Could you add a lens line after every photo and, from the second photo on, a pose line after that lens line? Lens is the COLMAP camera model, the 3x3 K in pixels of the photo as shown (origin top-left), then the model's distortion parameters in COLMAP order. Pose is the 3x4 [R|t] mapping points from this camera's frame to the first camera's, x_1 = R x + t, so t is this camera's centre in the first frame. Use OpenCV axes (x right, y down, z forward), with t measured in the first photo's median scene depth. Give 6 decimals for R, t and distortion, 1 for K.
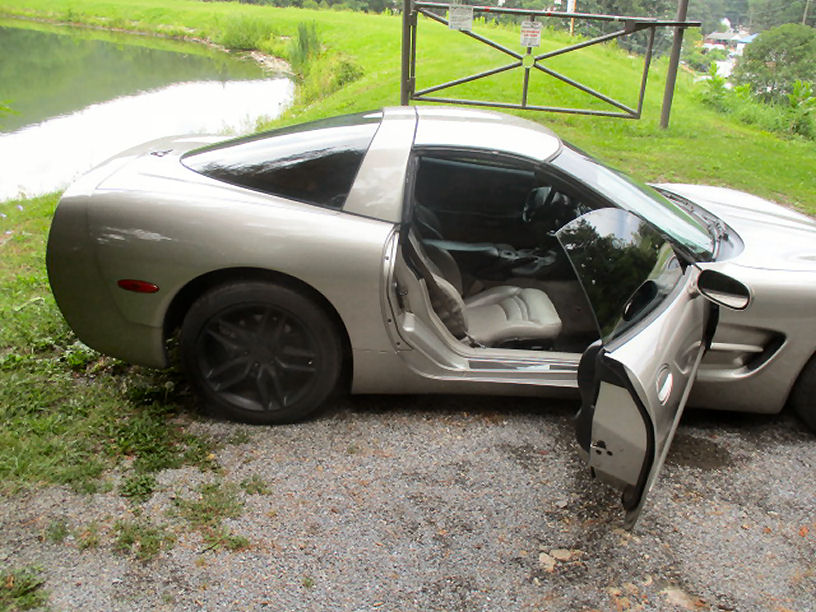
lens RADIAL K [[676.2, 0, 418.1], [0, 676.2, 297.5], [0, 0, 1]] dist [-0.031738, 0.014692]
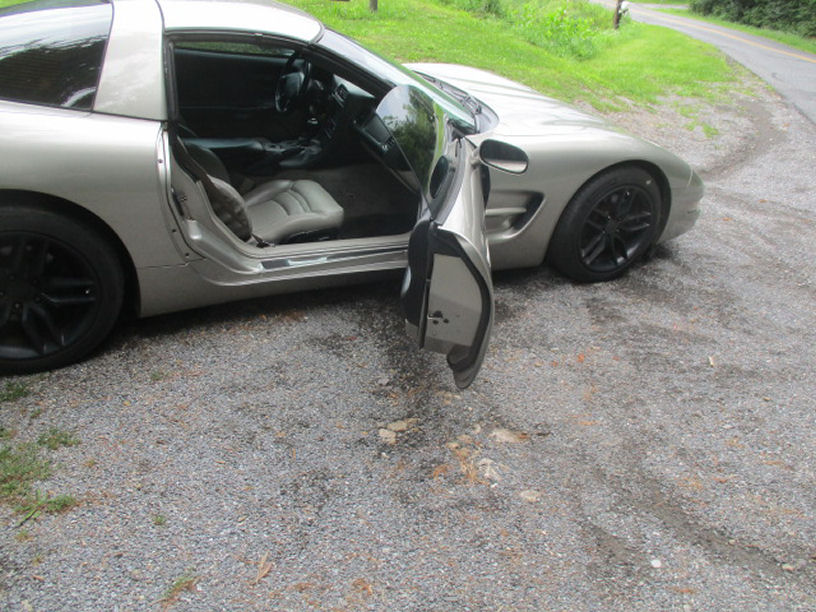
lens RADIAL K [[676.2, 0, 418.1], [0, 676.2, 297.5], [0, 0, 1]] dist [-0.031738, 0.014692]
pose [[0.910109, -0.177447, 0.374452, -0.096578], [0.119126, 0.977564, 0.173716, 0.003711], [-0.396876, -0.113494, 0.910828, 0.036255]]
